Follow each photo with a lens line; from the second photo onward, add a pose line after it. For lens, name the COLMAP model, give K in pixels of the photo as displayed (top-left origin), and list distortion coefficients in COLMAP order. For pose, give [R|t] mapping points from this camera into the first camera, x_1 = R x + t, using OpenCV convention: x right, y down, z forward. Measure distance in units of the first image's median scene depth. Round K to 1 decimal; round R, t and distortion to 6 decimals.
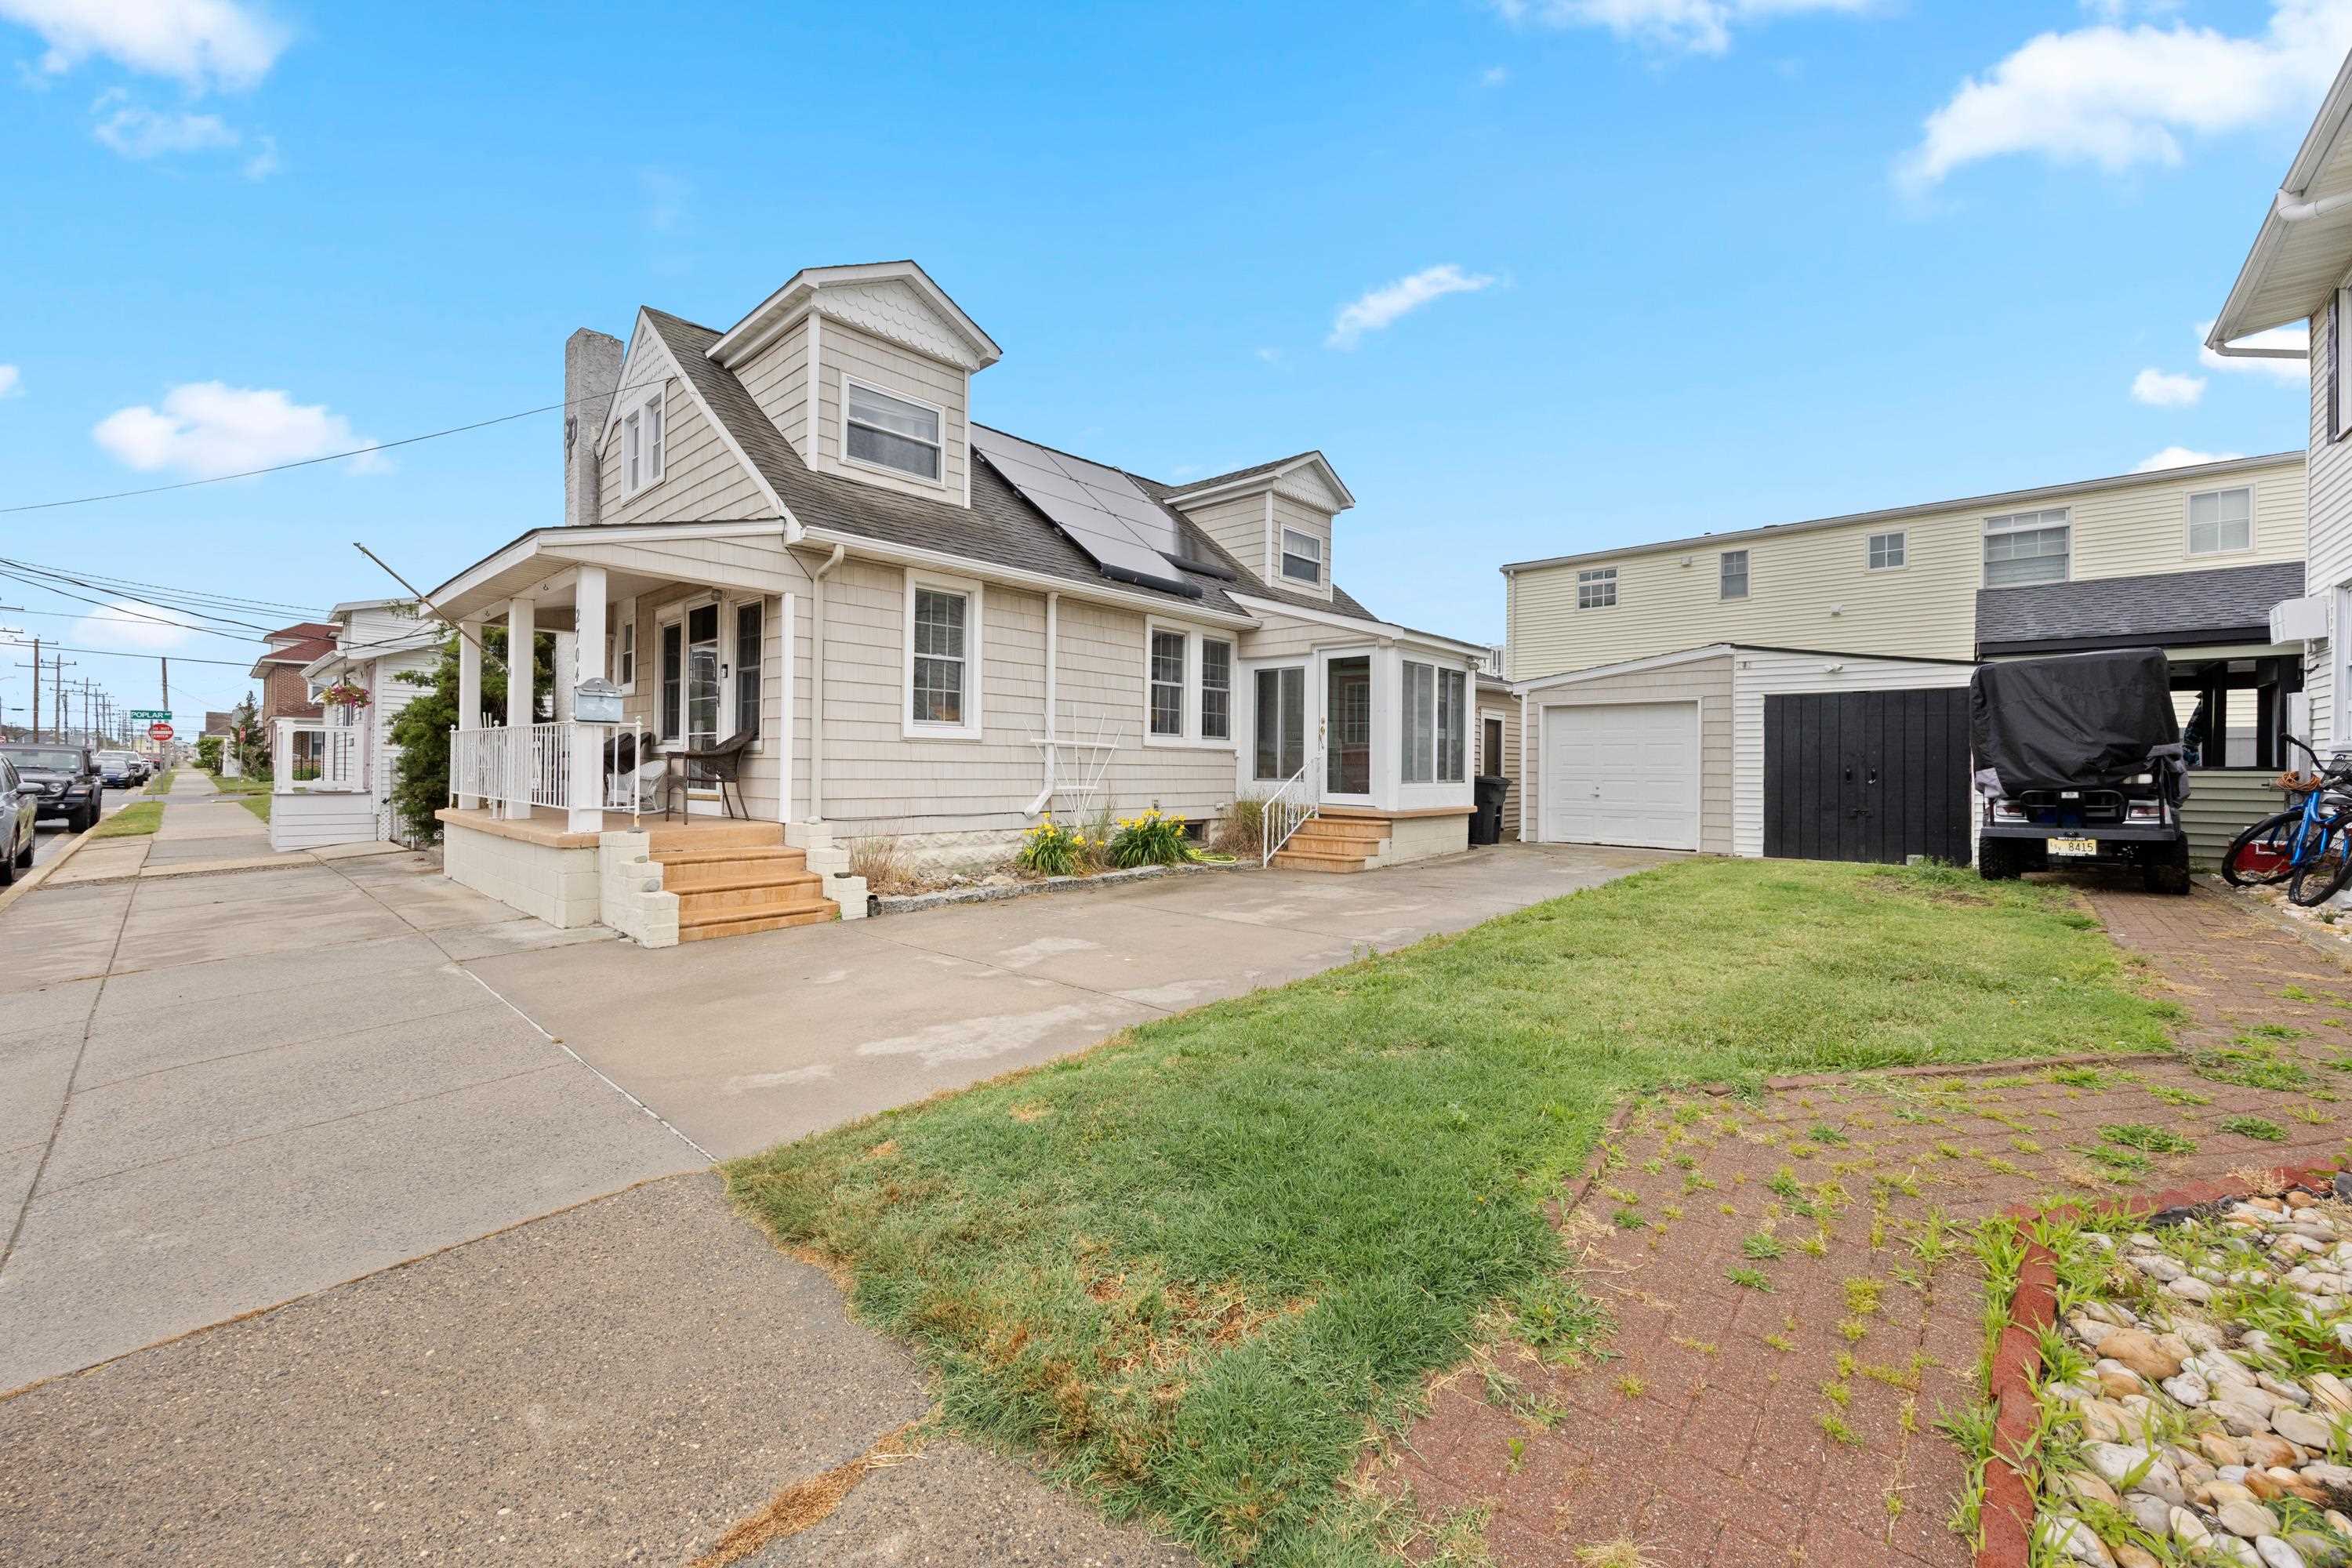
lens RADIAL K [[903.5, 0, 1153.7], [0, 903.5, 751.9], [0, 0, 1]] dist [-0.008638, -0.000266]
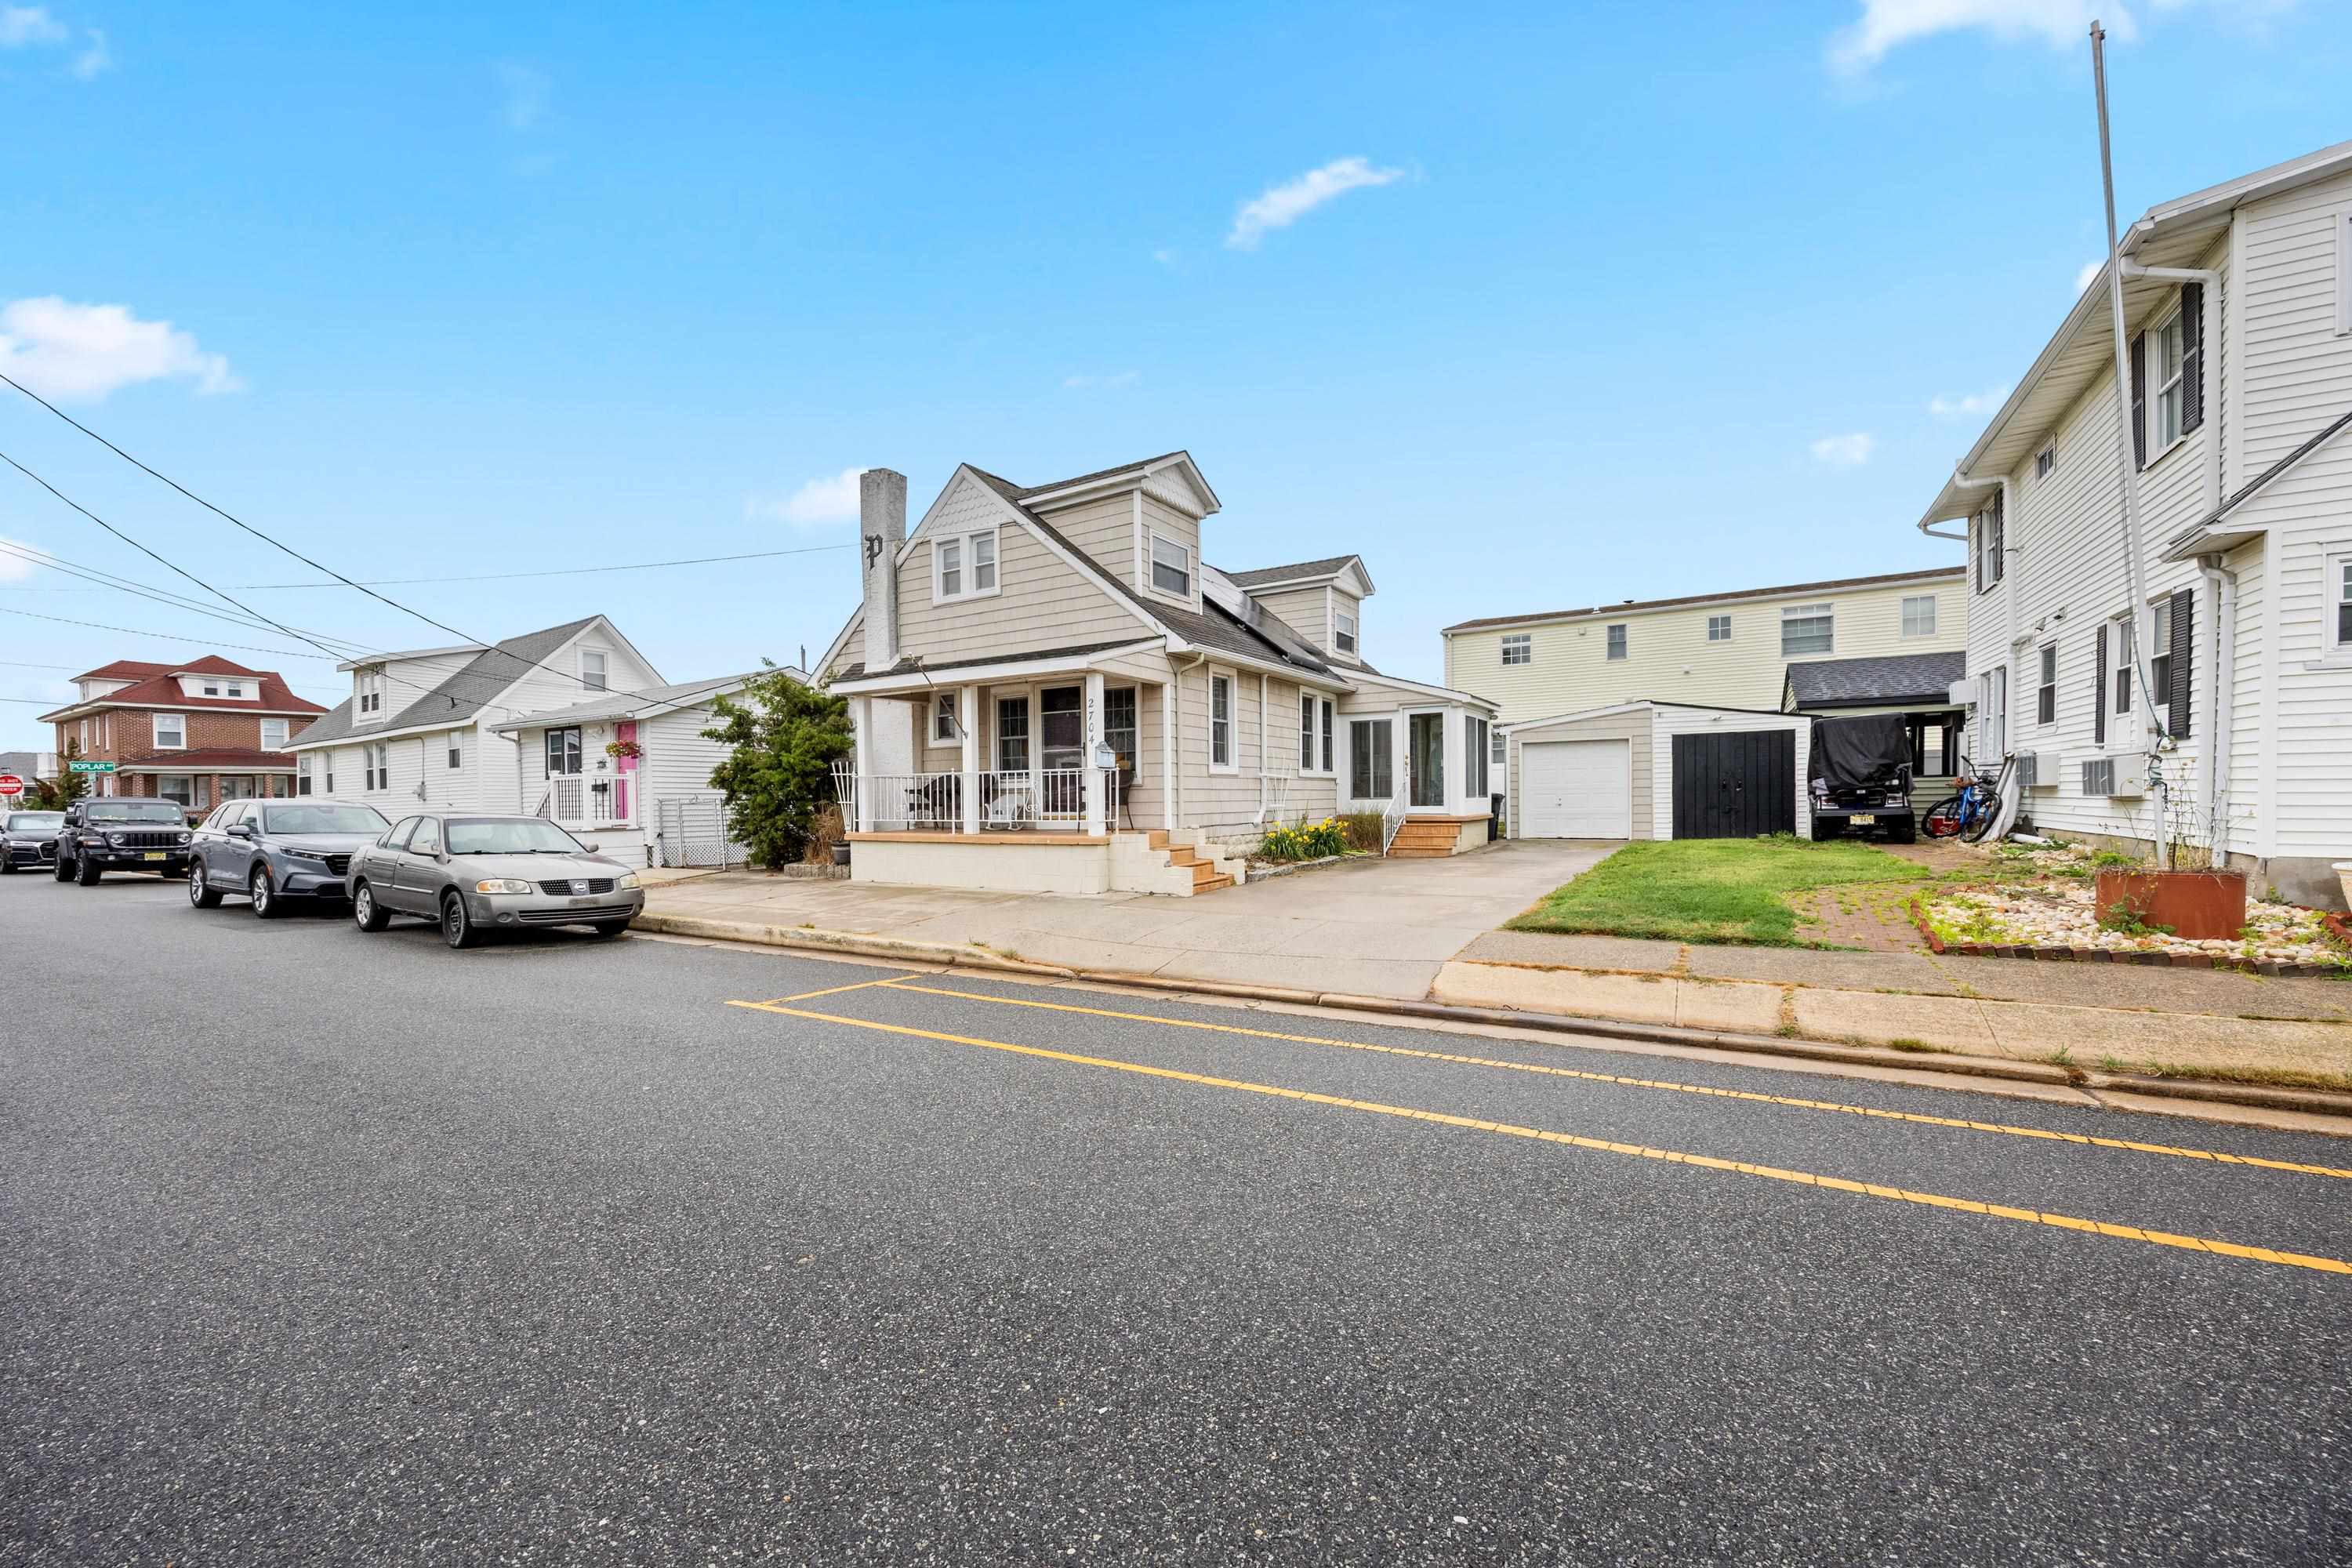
lens RADIAL K [[903.5, 0, 1159.2], [0, 903.5, 797.1], [0, 0, 1]] dist [-0.008638, -0.000266]
pose [[0.983596, -0.025345, 0.178595, -0.475452], [0.022387, 0.999577, 0.018561, -0.005266], [-0.178990, -0.014258, 0.983748, -0.368155]]
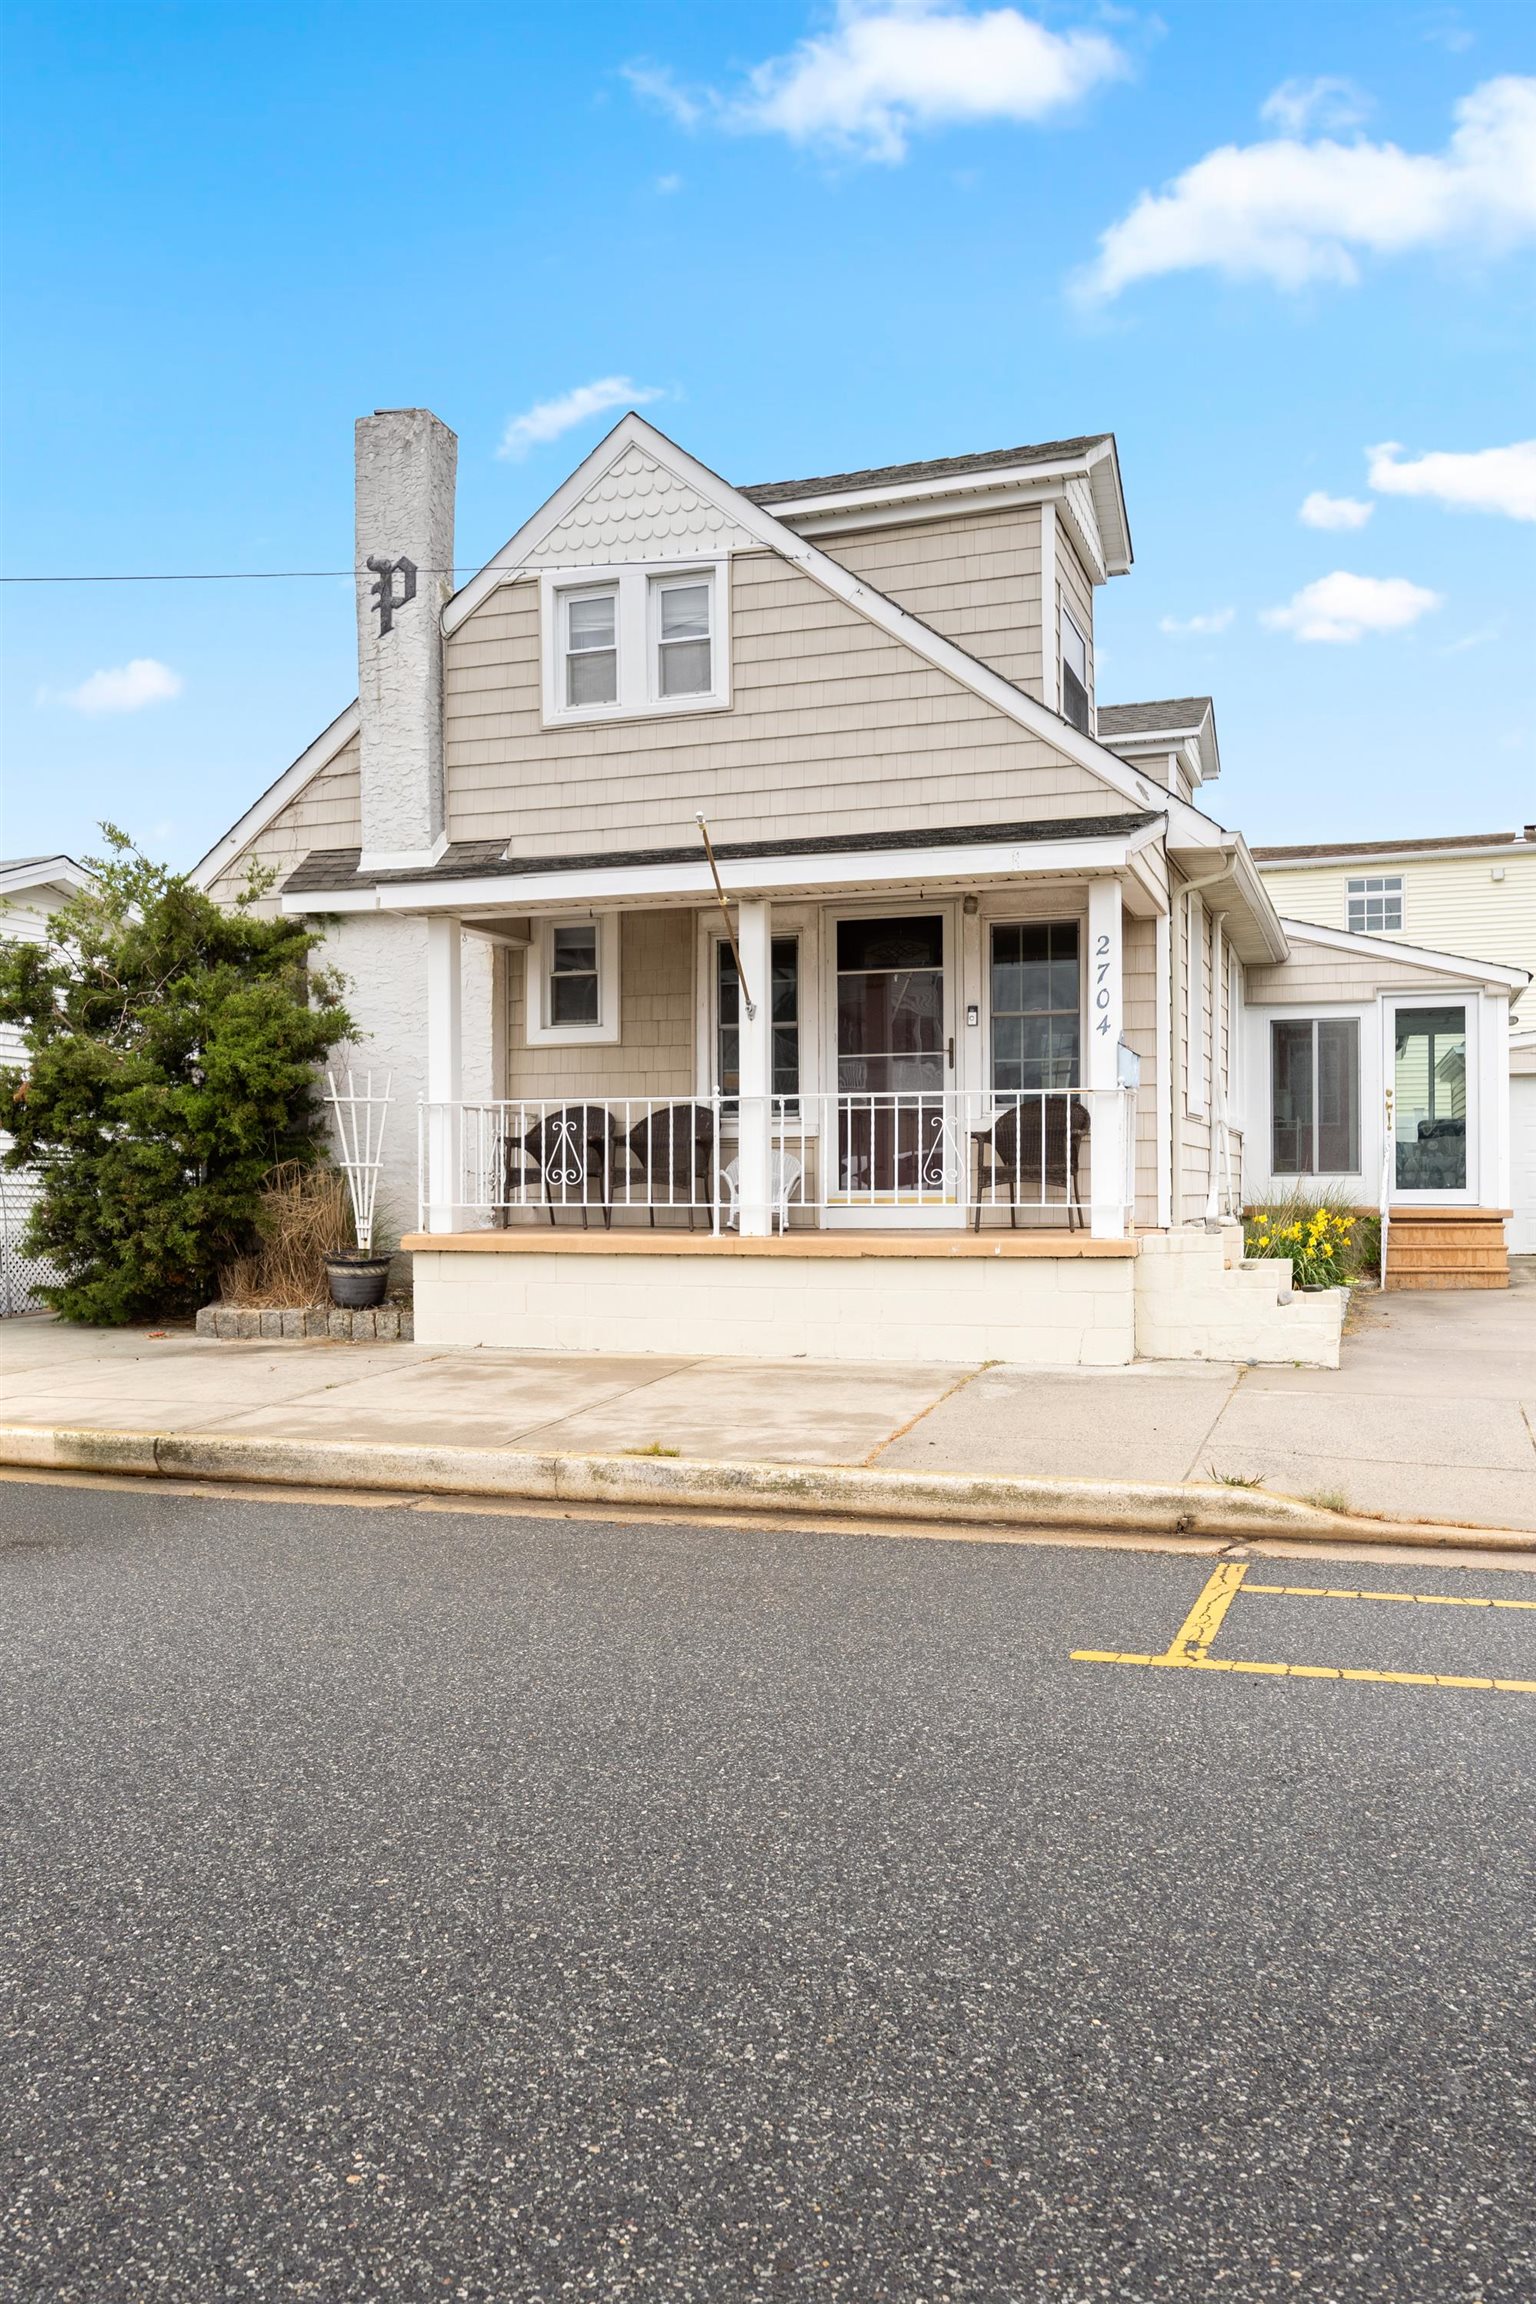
lens RADIAL K [[1749.1, 0, 782.8], [0, 1749.1, 1163.1], [0, 0, 1]] dist [-0.005294, 0.000461]
pose [[0.921884, -0.011006, 0.387310, -0.840742], [0.008377, 0.999929, 0.008475, 0.007674], [-0.387375, -0.004568, 0.921911, -0.129504]]
